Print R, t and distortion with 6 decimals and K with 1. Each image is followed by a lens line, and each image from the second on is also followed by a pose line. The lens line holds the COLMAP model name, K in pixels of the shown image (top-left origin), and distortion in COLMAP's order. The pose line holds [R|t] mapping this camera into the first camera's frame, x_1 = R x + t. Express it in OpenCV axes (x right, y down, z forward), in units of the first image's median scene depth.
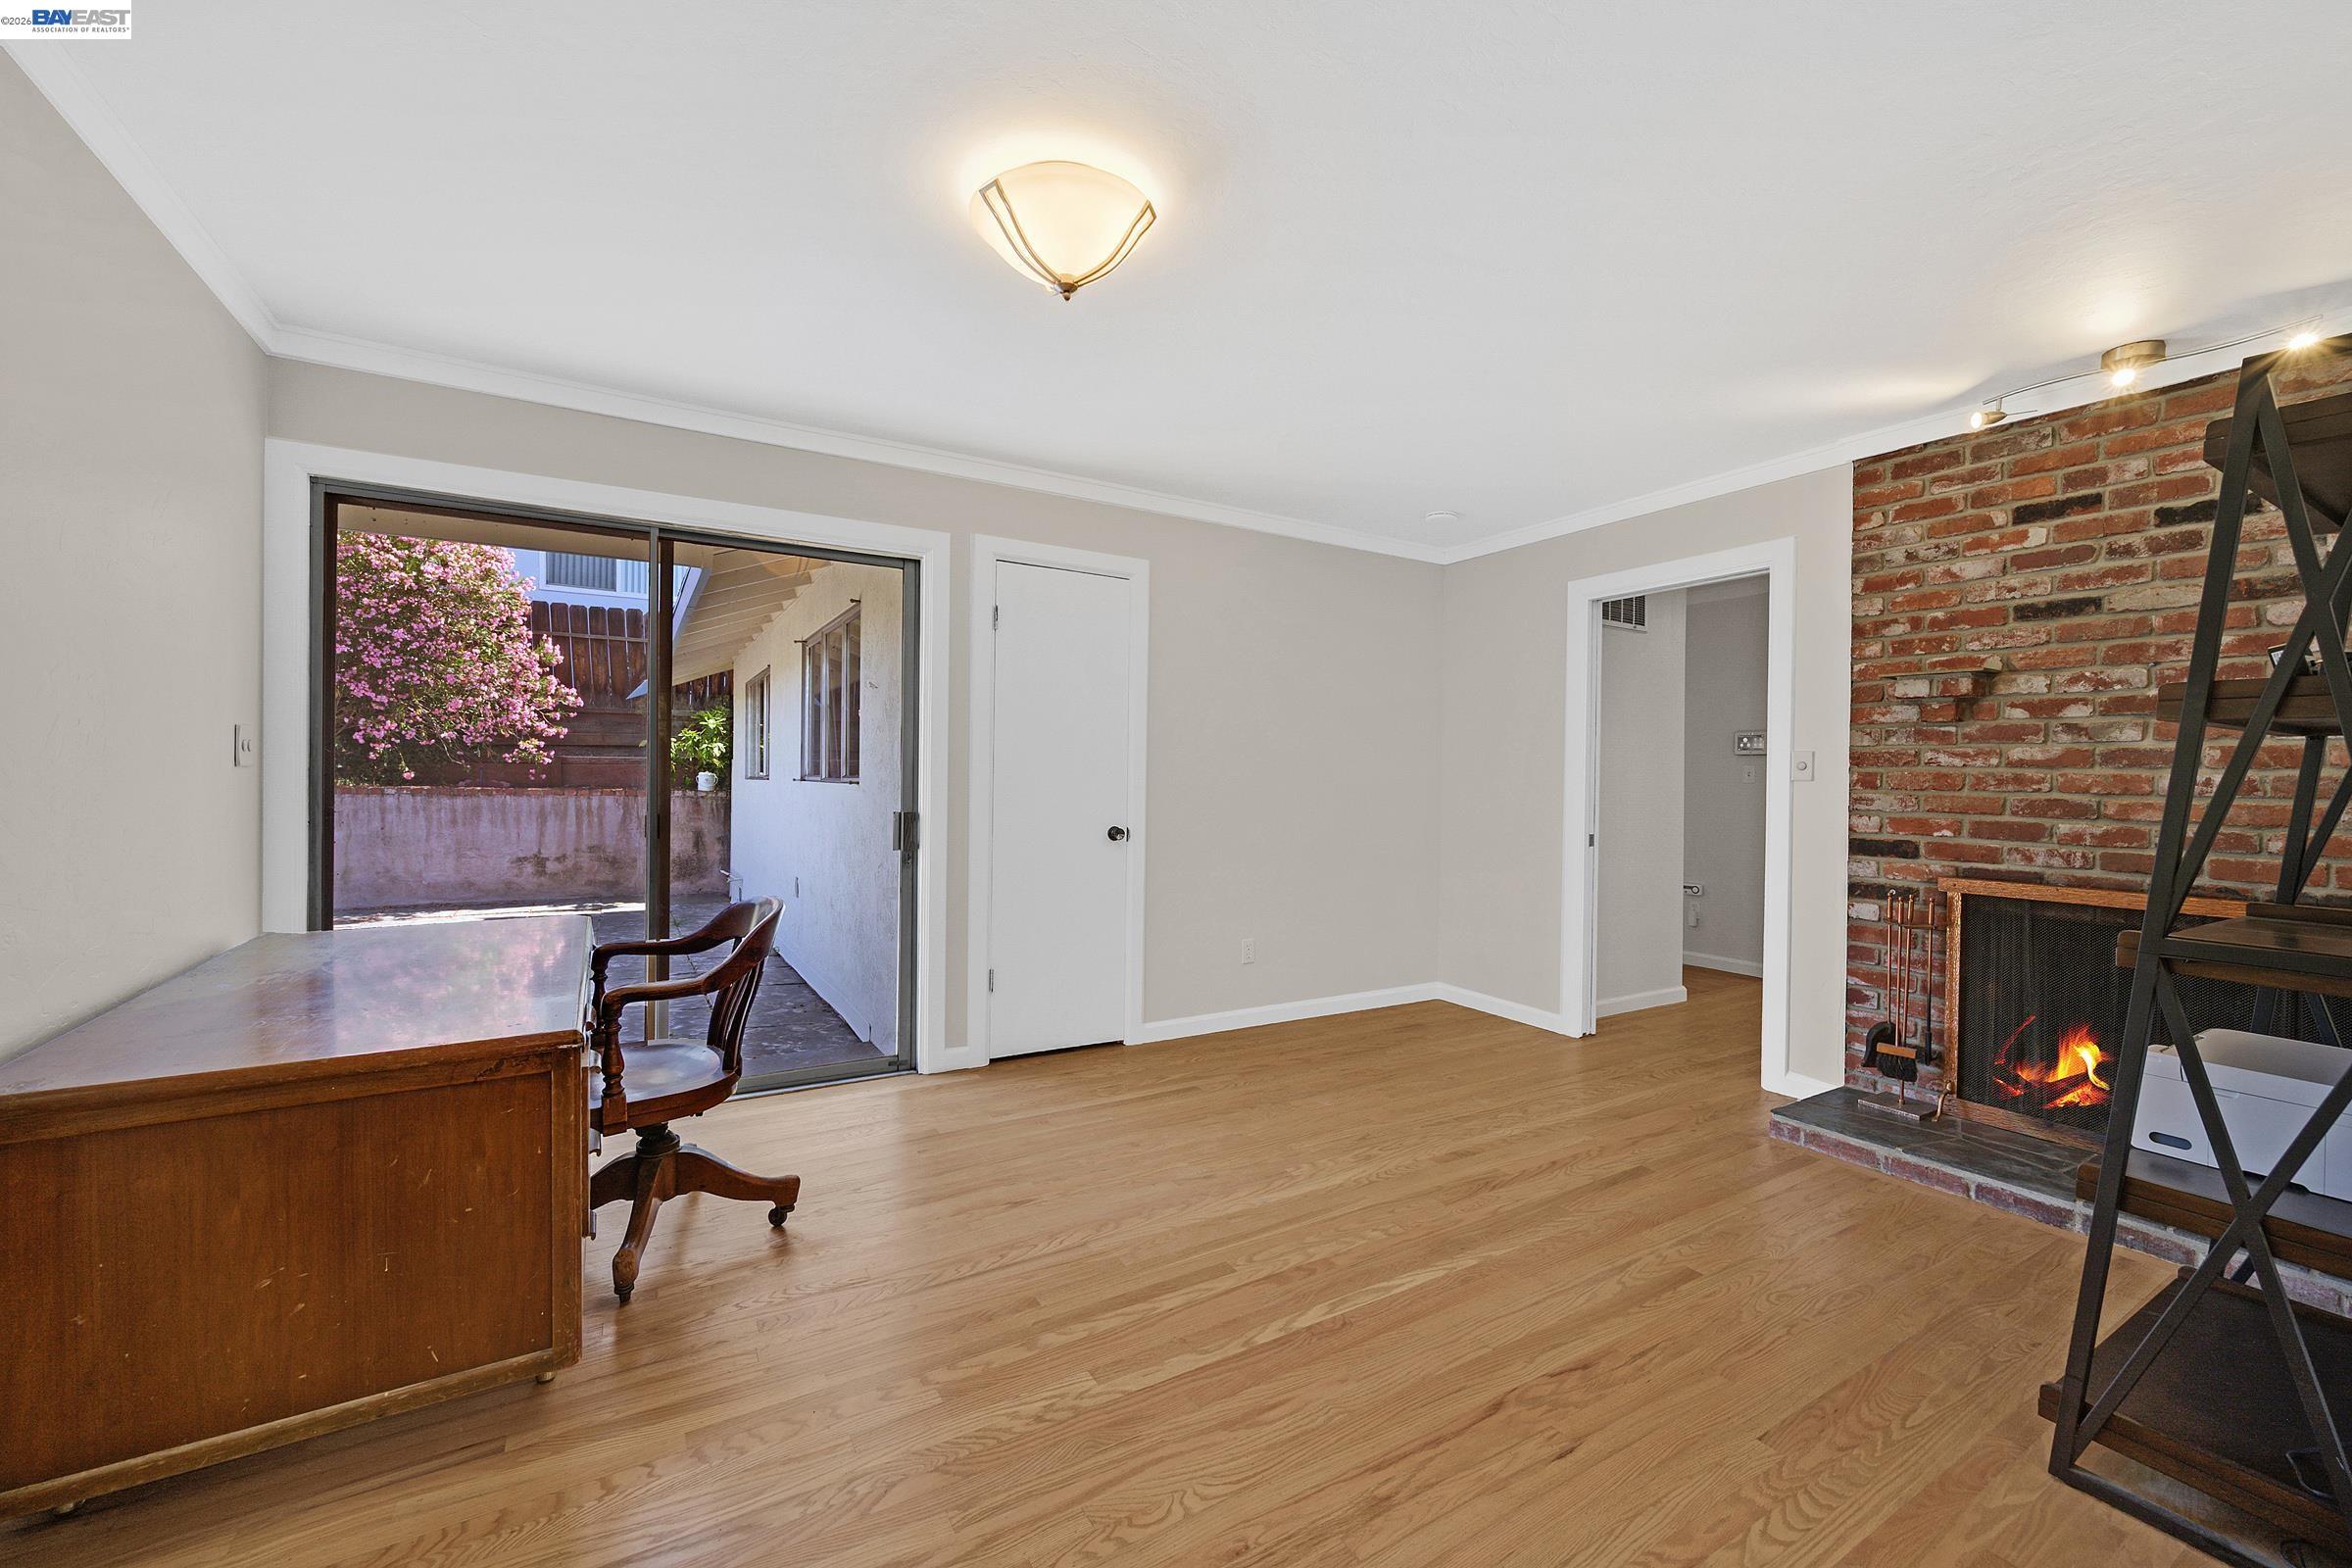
lens RADIAL K [[934.5, 0, 1187.1], [0, 934.5, 776.6], [0, 0, 1]] dist [-0.001774, -0.000755]
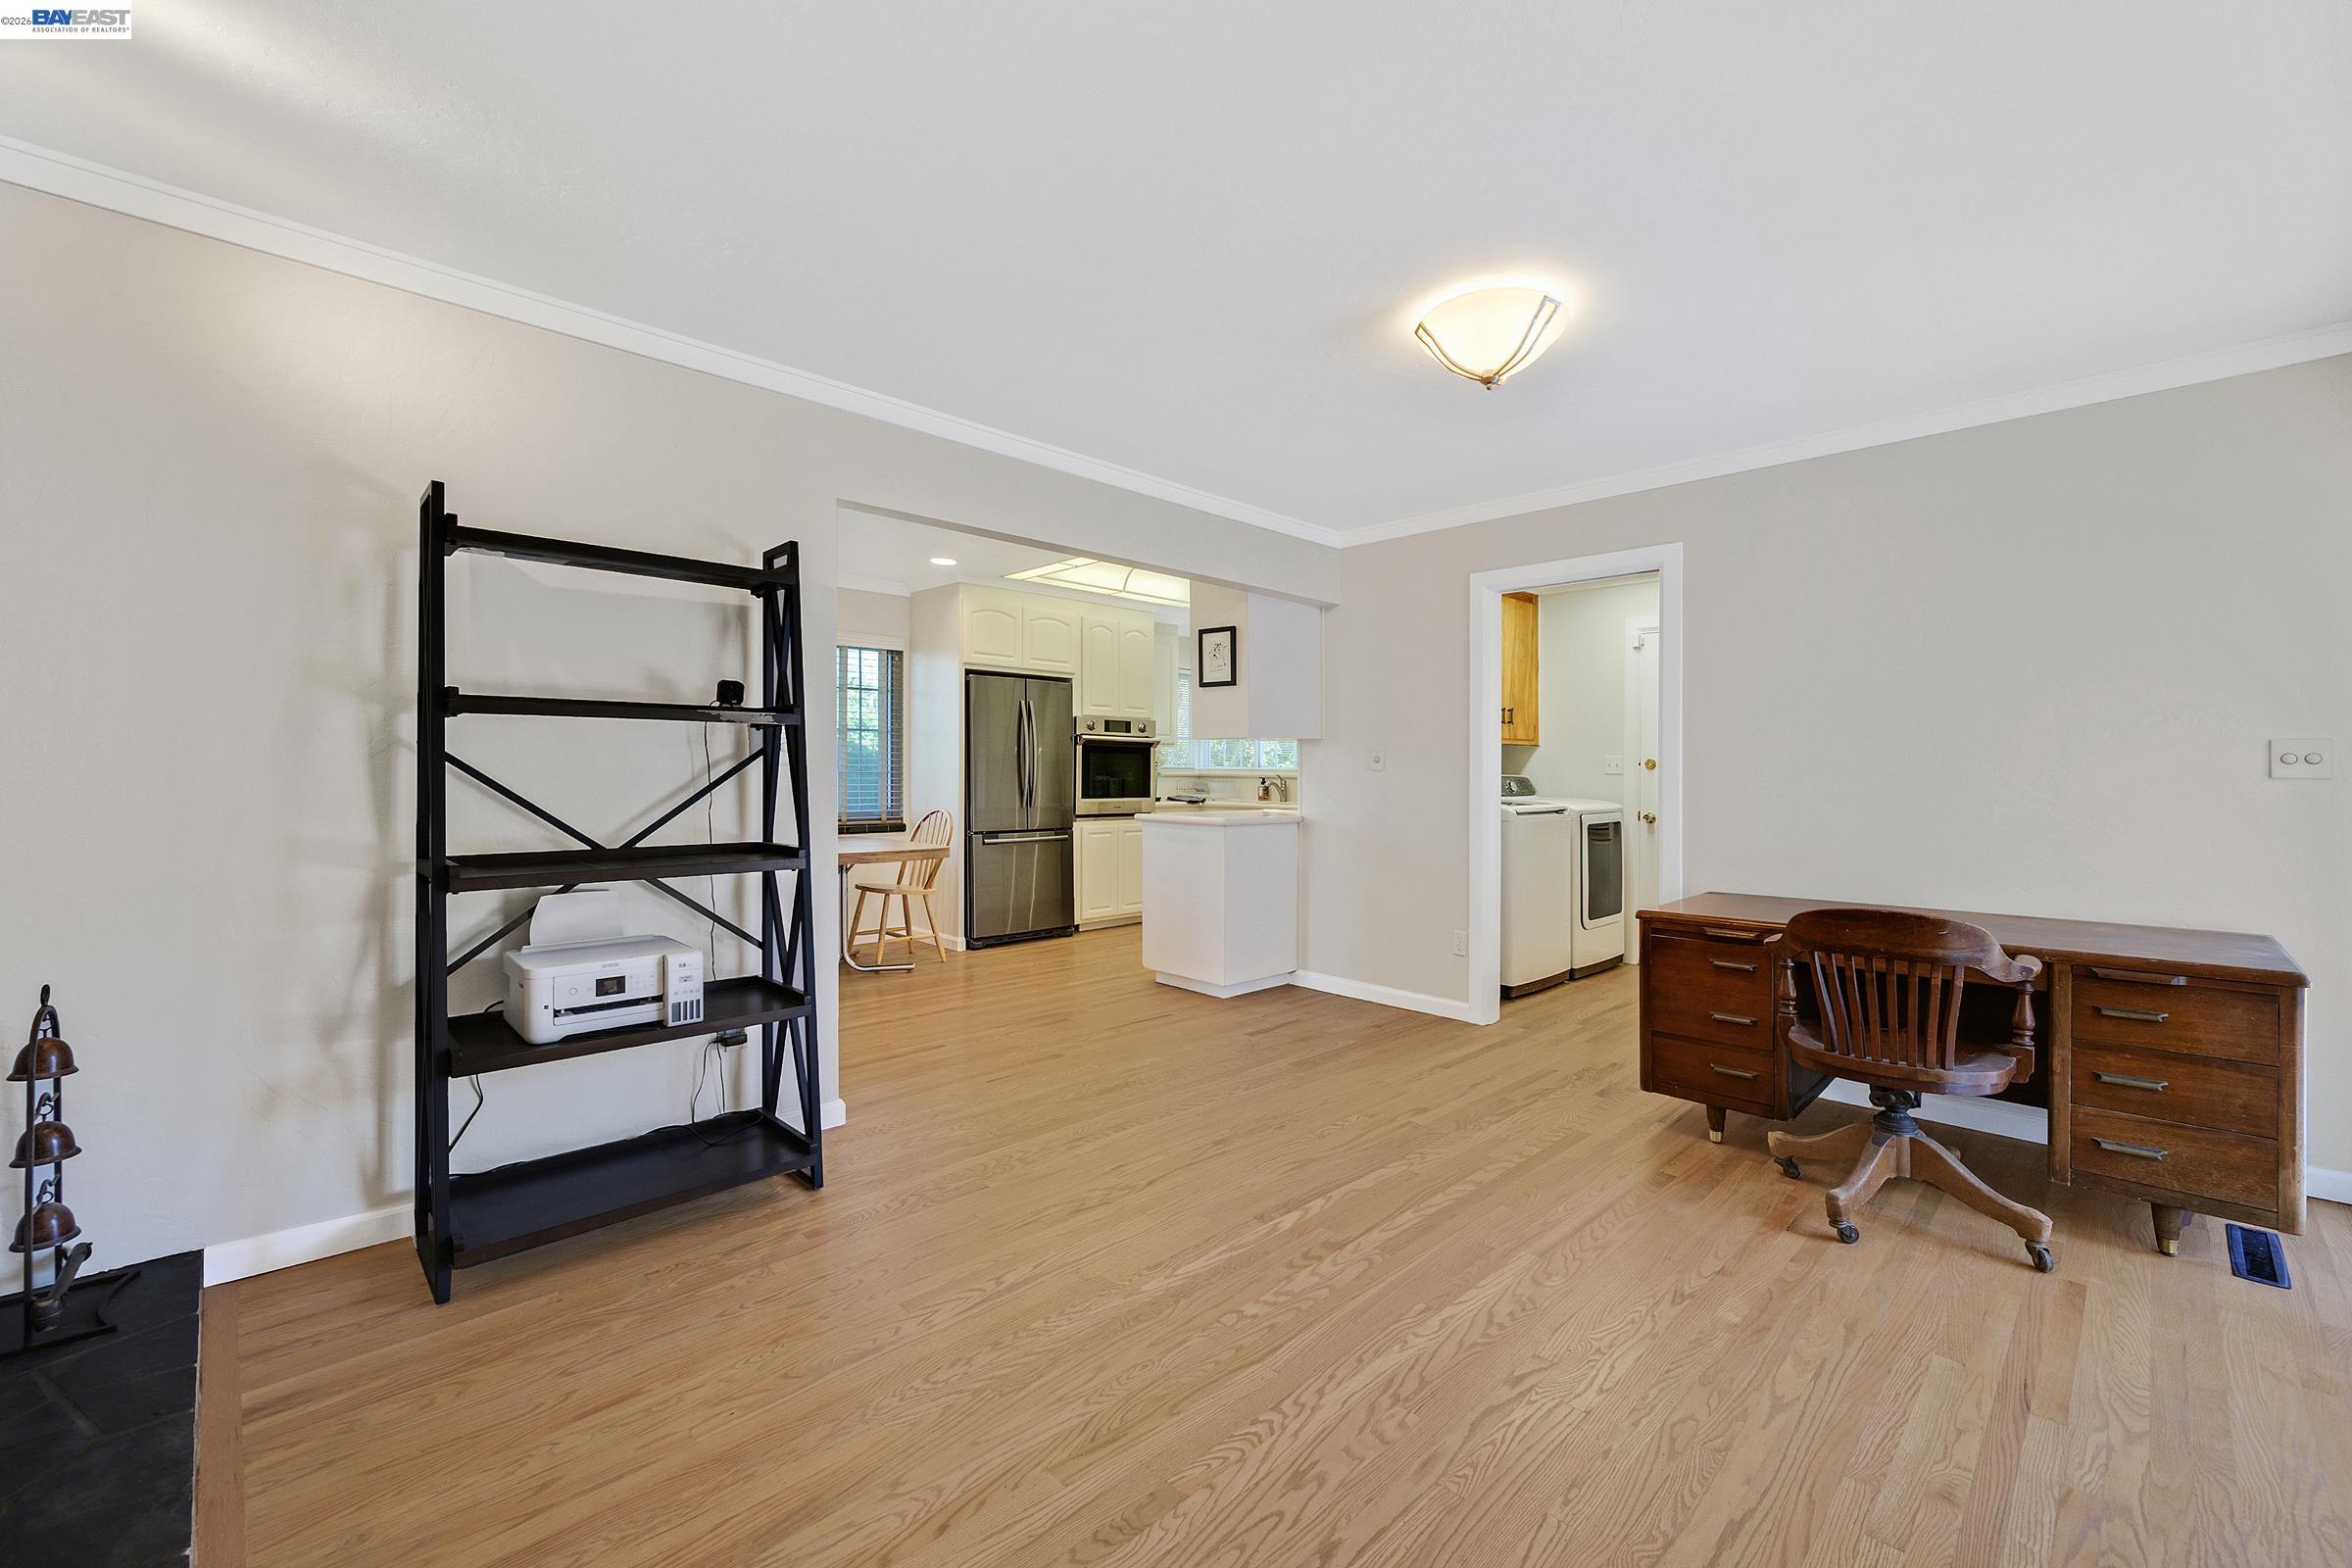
lens RADIAL K [[934.5, 0, 1176.0], [0, 934.5, 771.2], [0, 0, 1]] dist [-0.001774, -0.000755]
pose [[-0.975911, -0.012395, -0.217816, 0.528280], [-0.013551, 0.999901, 0.003816, 0.001723], [0.217747, 0.006676, -0.975982, 2.074499]]
